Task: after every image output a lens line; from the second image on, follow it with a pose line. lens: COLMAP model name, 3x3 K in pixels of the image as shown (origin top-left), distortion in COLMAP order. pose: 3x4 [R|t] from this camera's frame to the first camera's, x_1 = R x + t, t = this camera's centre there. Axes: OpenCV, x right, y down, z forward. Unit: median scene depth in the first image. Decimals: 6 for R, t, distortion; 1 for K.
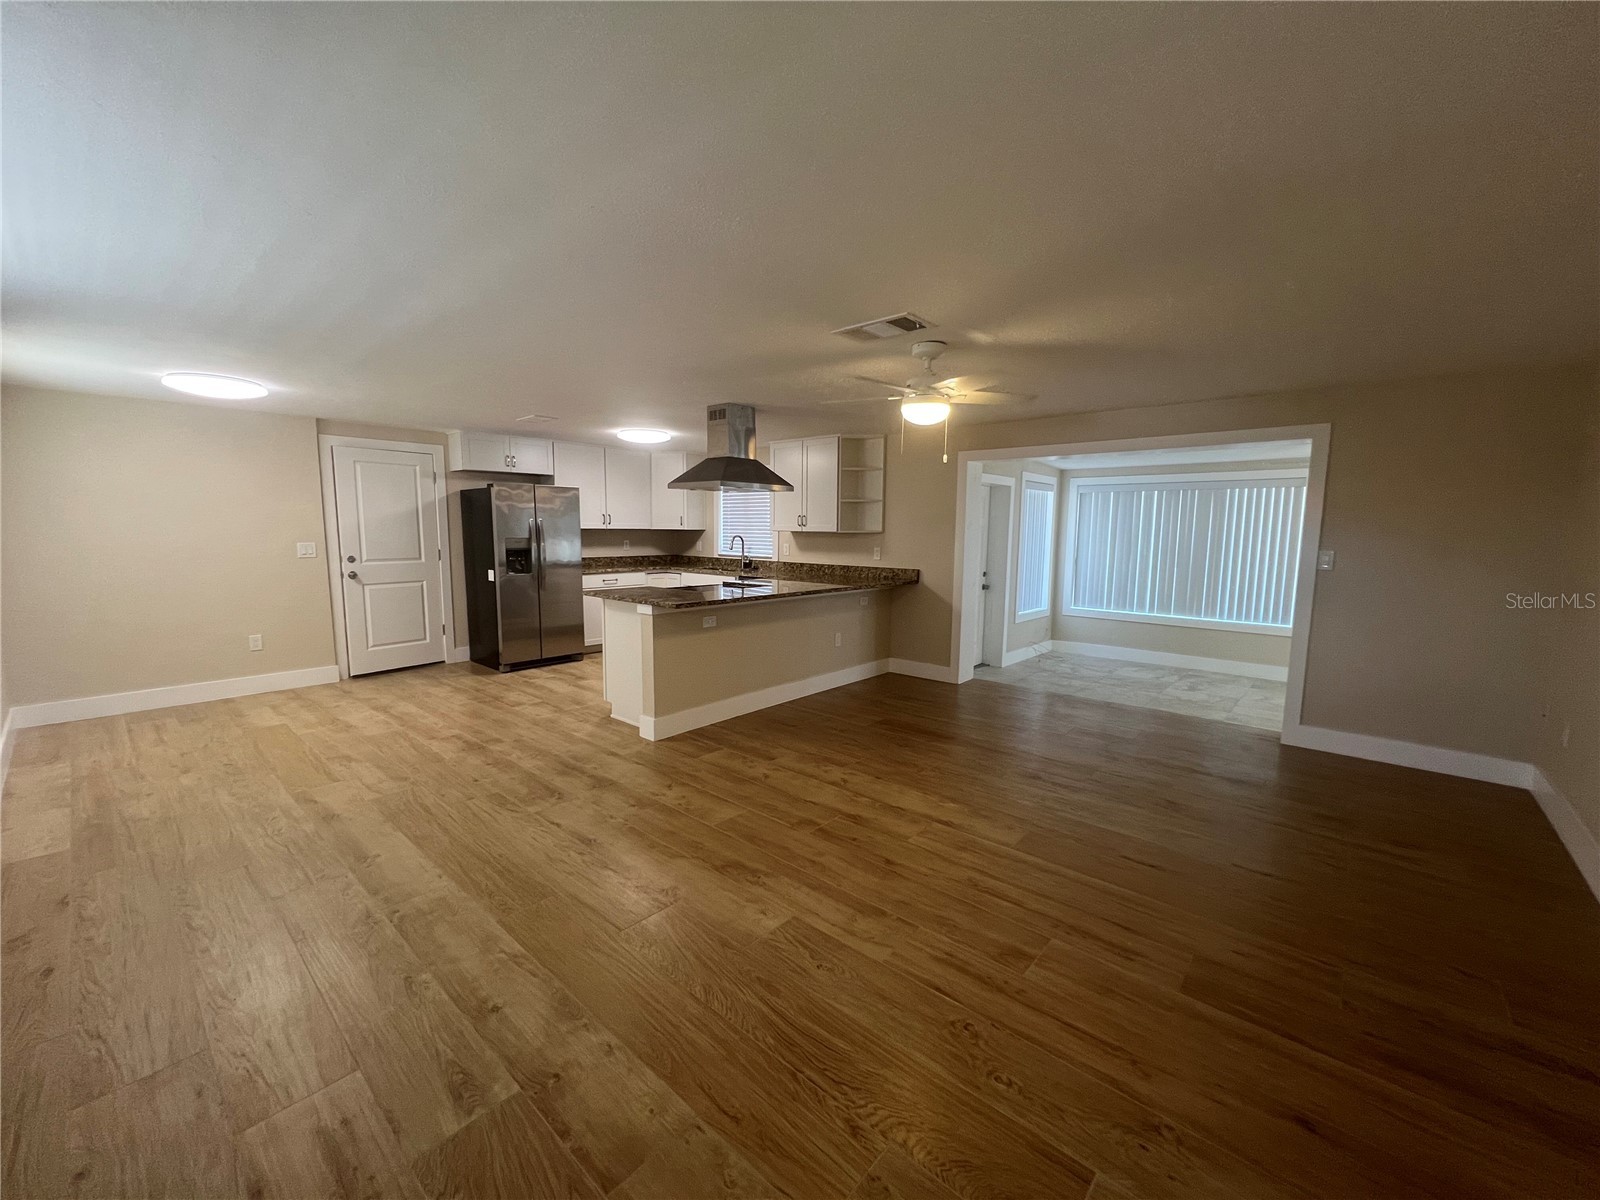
lens RADIAL K [[640.5, 0, 800.7], [0, 640.5, 604.2], [0, 0, 1]] dist [-0.002028, 0.000537]
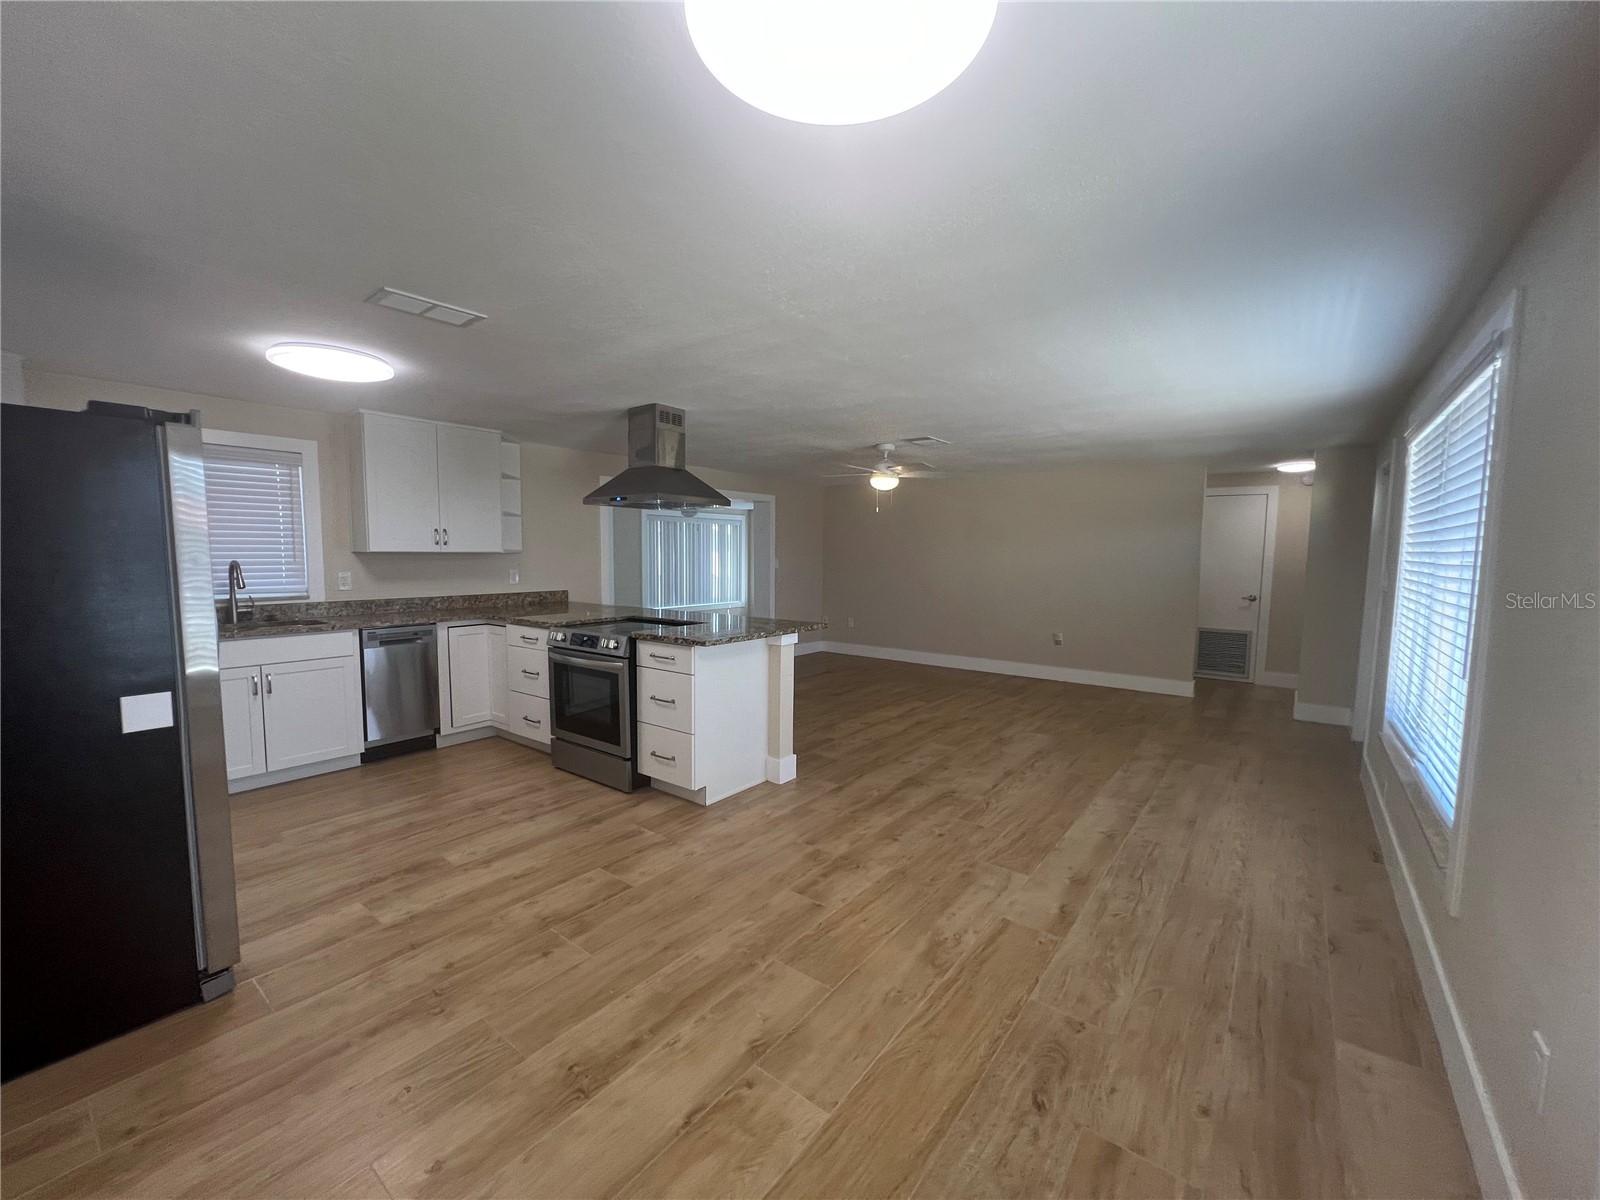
lens RADIAL K [[640.5, 0, 797.1], [0, 640.5, 603.5], [0, 0, 1]] dist [-0.002028, 0.000537]
pose [[-0.061620, -0.092393, 0.993814, -0.931468], [0.109269, 0.989097, 0.098729, -0.107317], [-0.992100, 0.114677, -0.050853, 0.829193]]
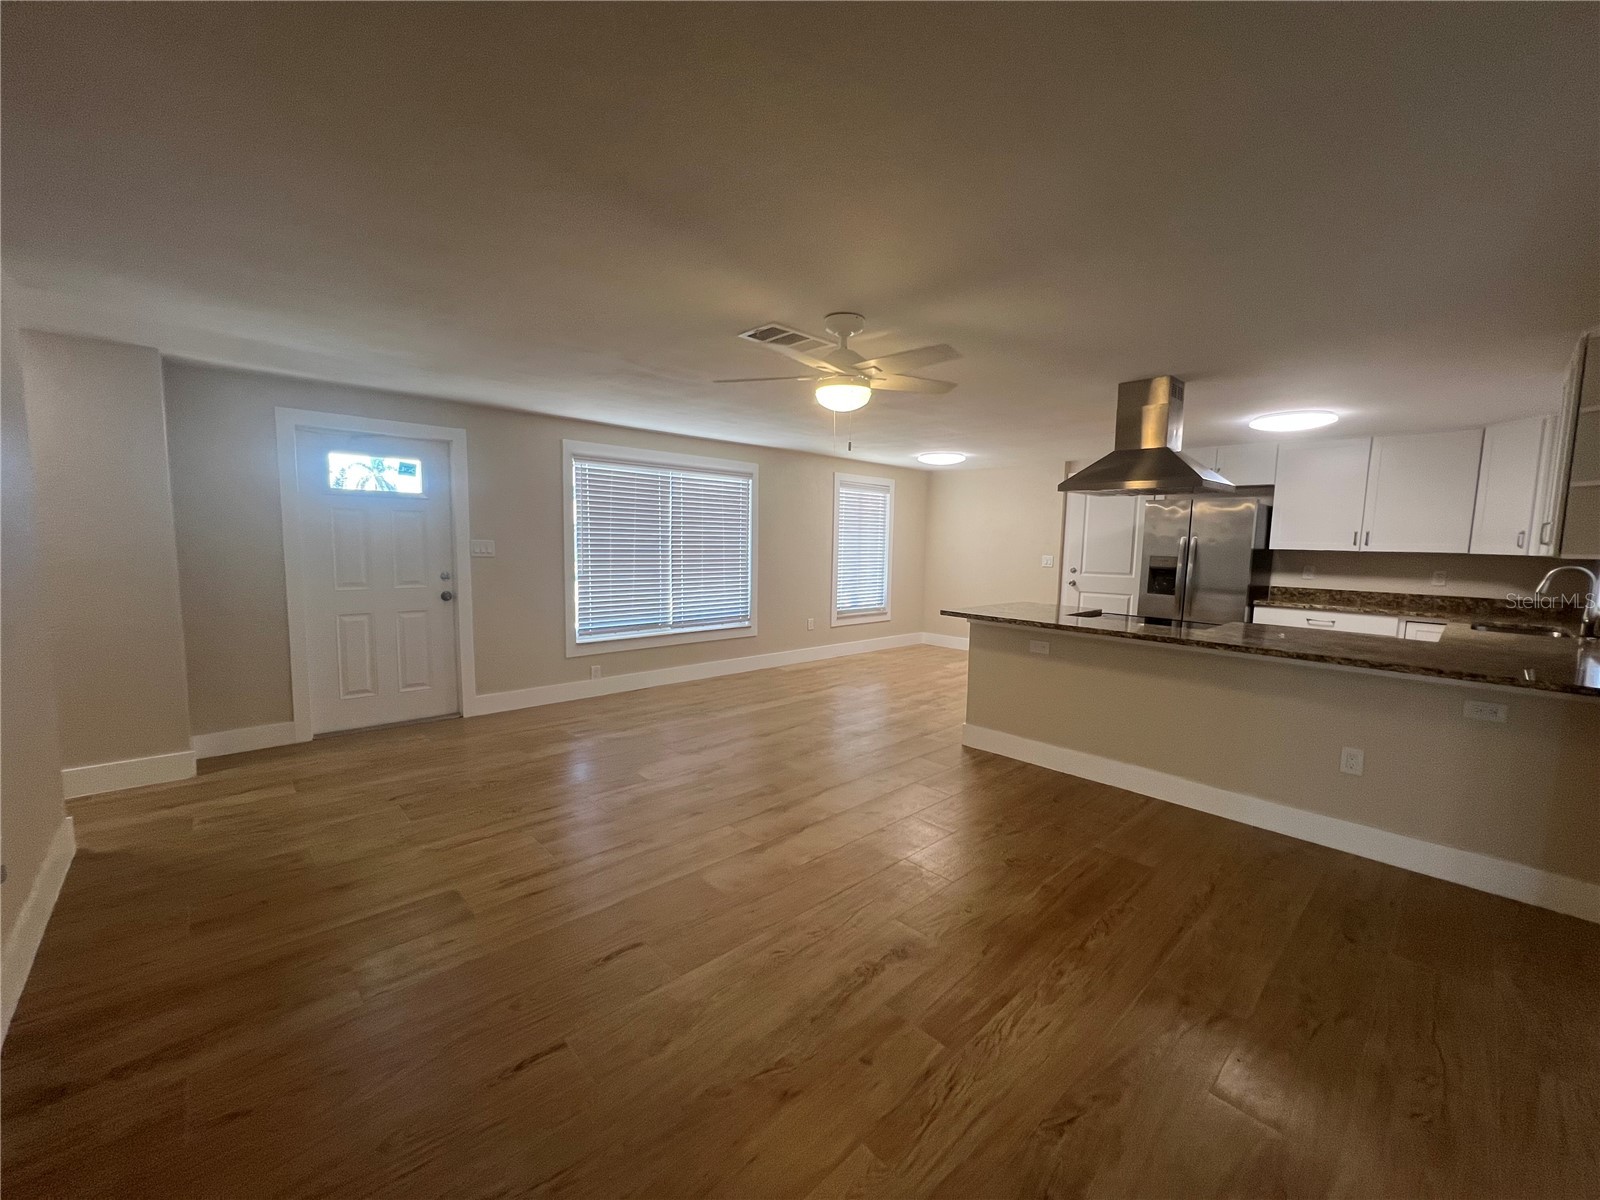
lens RADIAL K [[642.0, 0, 799.4], [0, 642.0, 605.5], [0, 0, 1]] dist [-0.002275, 0.000508]
pose [[-0.093045, 0.091888, -0.991413, 0.660228], [-0.140301, 0.984587, 0.104423, -0.064981], [0.985727, 0.148812, -0.078719, 0.643482]]
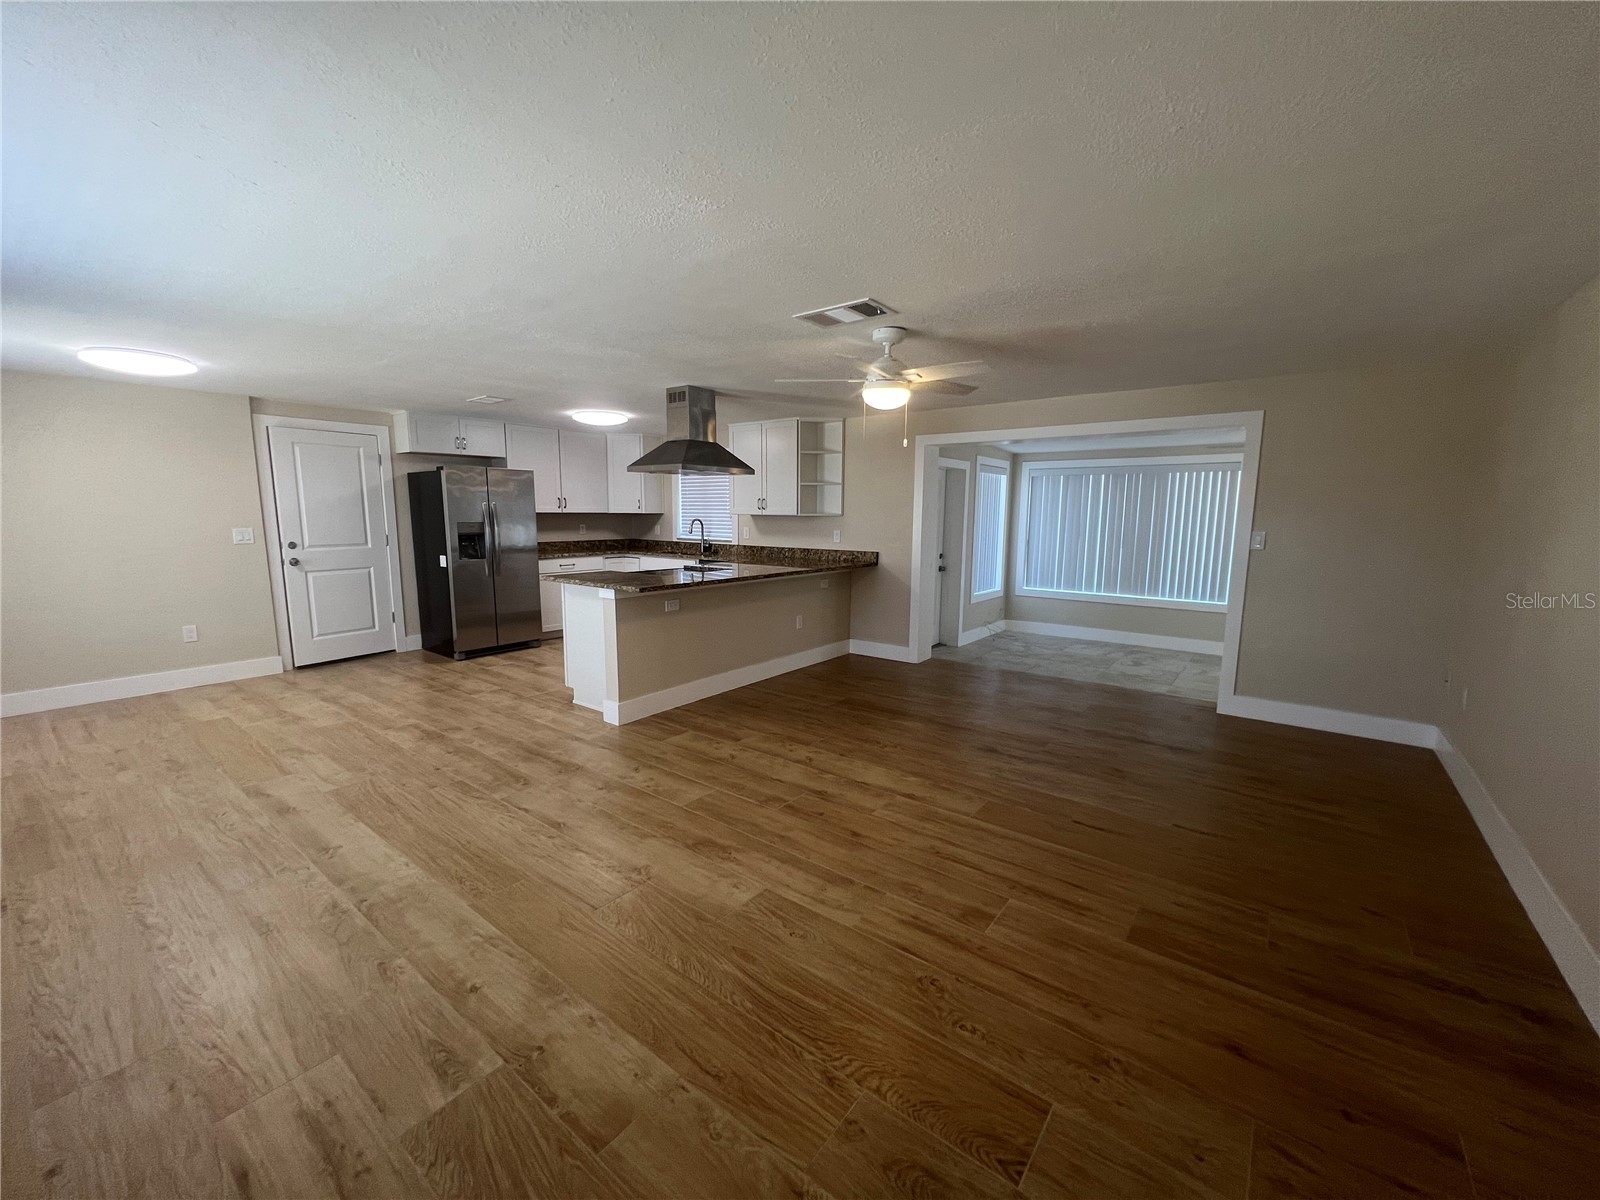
lens RADIAL K [[640.5, 0, 800.7], [0, 640.5, 603.7], [0, 0, 1]] dist [-0.002028, 0.000537]
pose [[0.997701, -0.012322, 0.066634, -0.007870], [0.010668, 0.999627, 0.025130, 0.001424], [-0.066919, -0.024361, 0.997461, -0.010140]]
